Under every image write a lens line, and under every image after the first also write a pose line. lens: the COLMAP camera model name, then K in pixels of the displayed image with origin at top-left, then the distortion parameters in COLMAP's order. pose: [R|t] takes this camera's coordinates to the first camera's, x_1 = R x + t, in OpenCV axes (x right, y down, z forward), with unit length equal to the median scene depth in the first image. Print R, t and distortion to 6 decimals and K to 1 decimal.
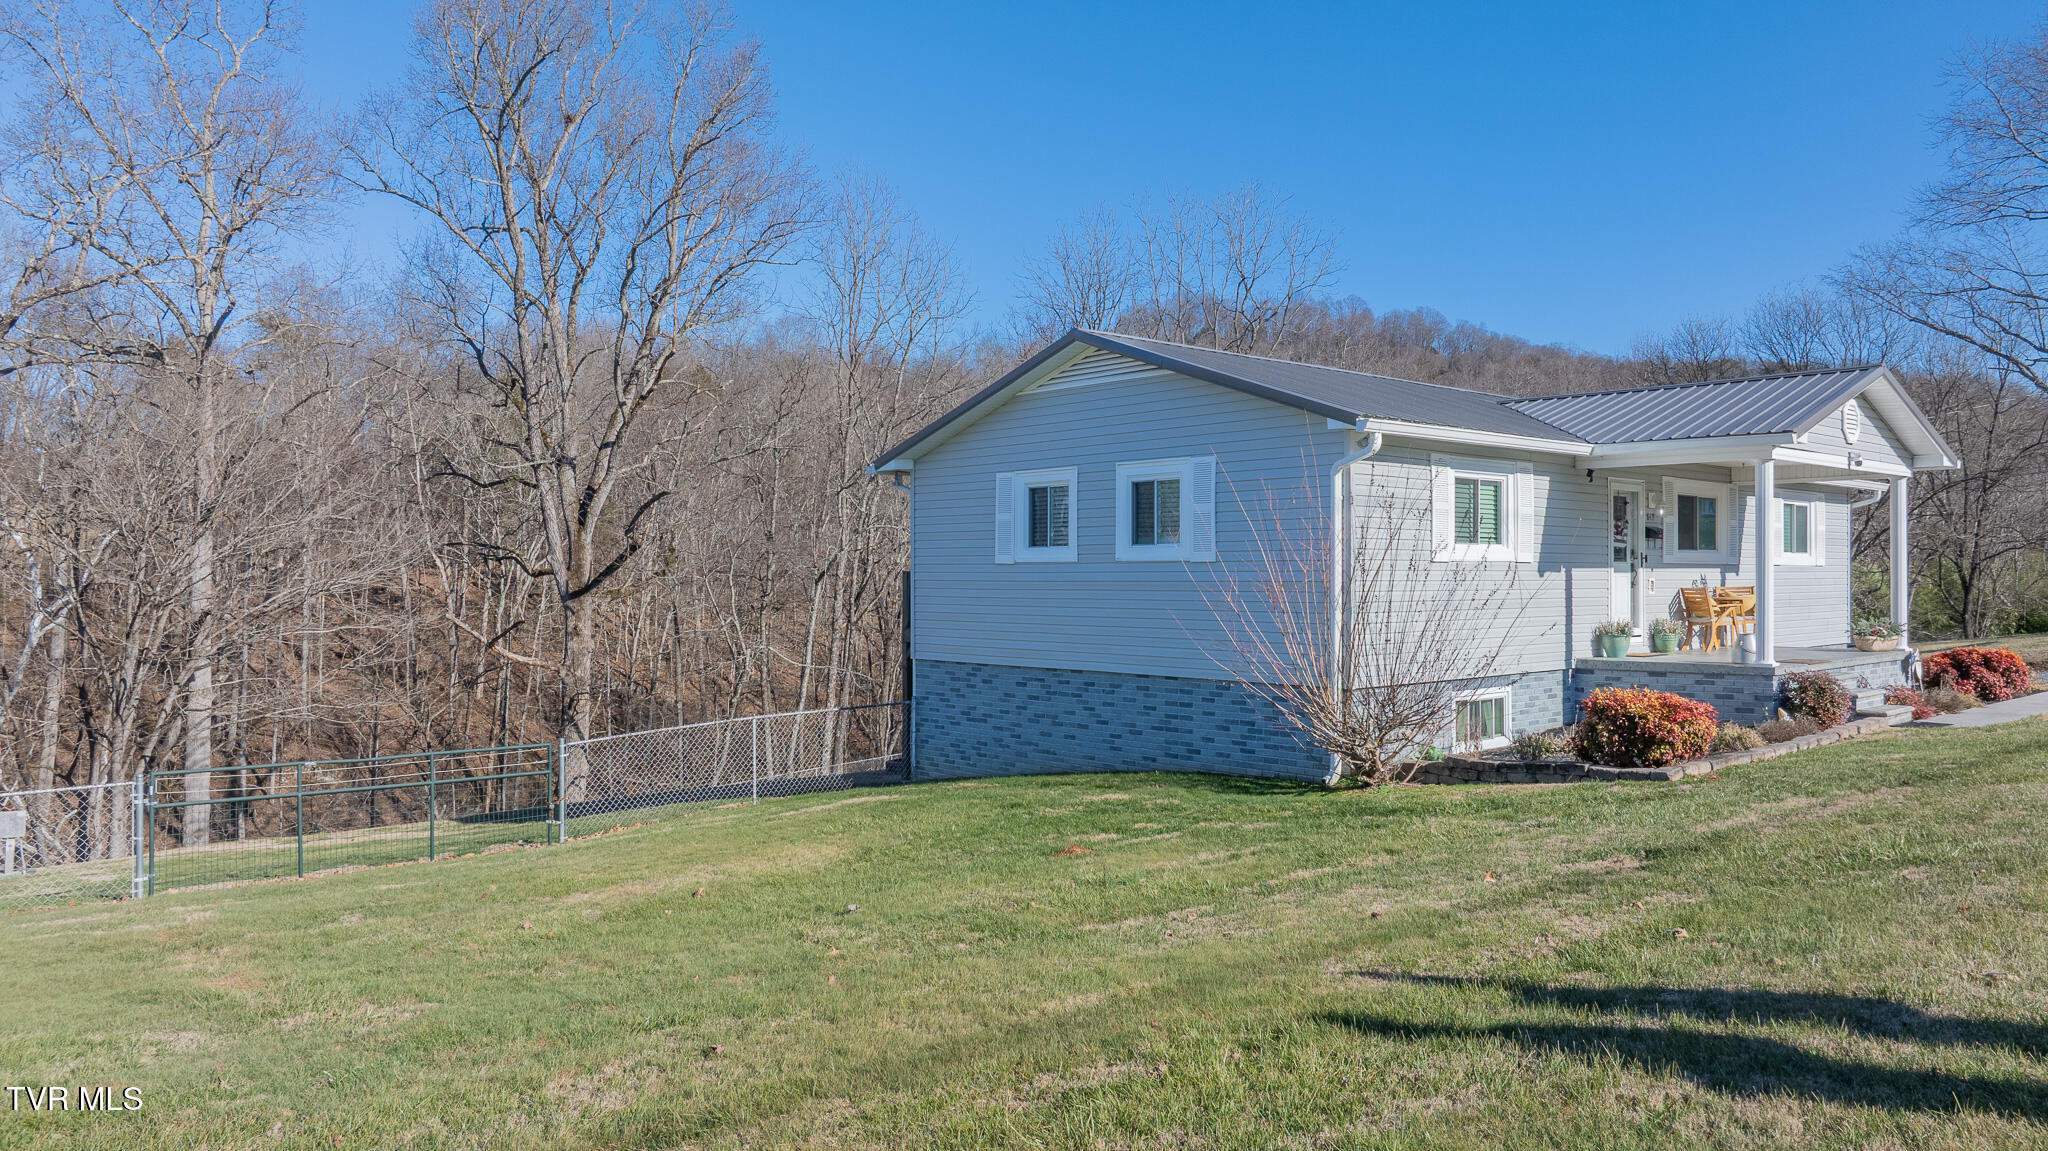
lens RADIAL K [[1397.8, 0, 1029.9], [0, 1397.8, 577.8], [0, 0, 1]] dist [-0.011252, -0.004067]
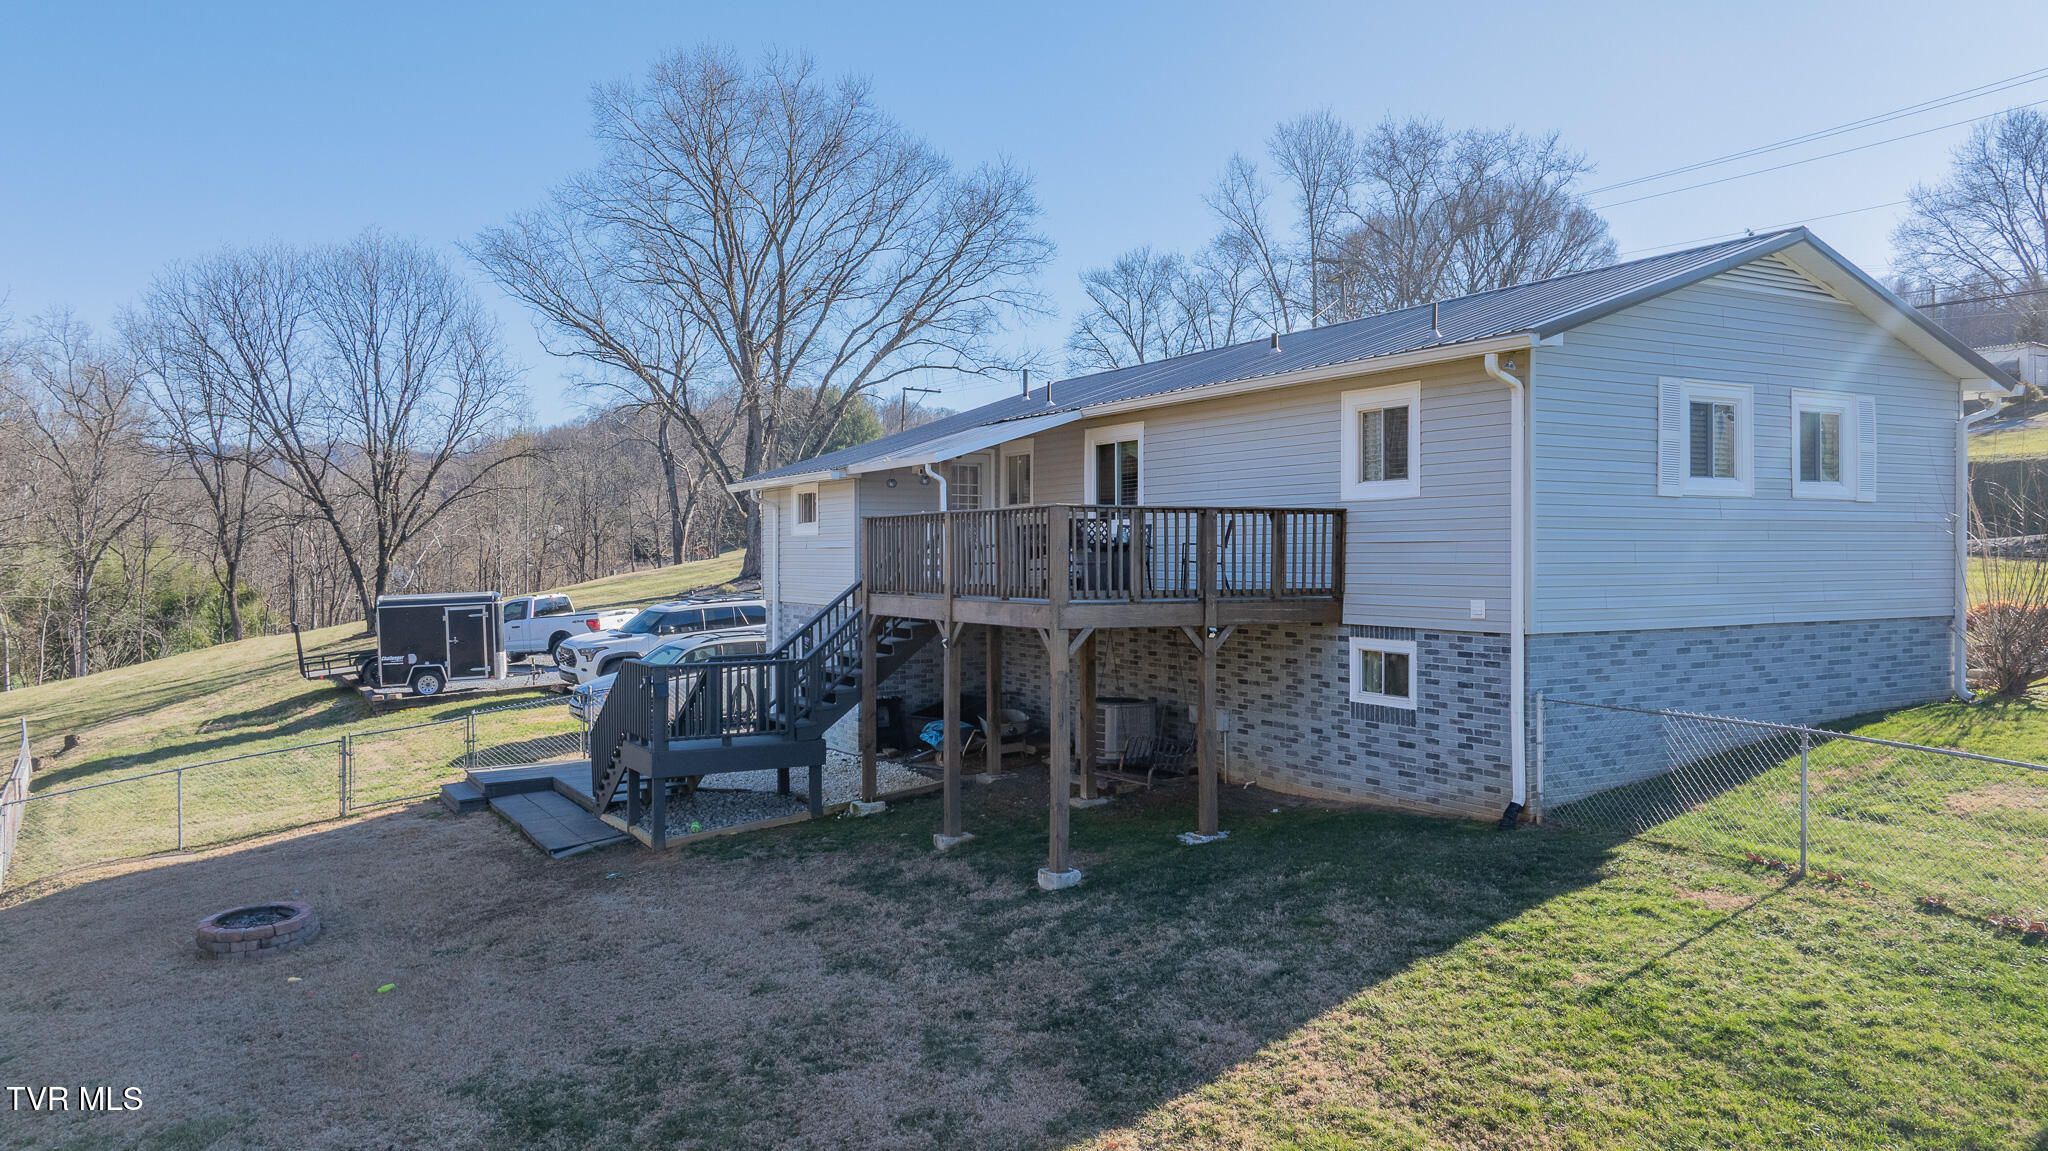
lens RADIAL K [[1397.8, 0, 1021.4], [0, 1397.8, 568.7], [0, 0, 1]] dist [-0.011252, -0.004067]
pose [[0.238306, -0.014281, 0.971085, -0.899418], [0.001145, 0.999895, 0.014424, 0.019350], [-0.971189, -0.002326, 0.238298, 1.235959]]
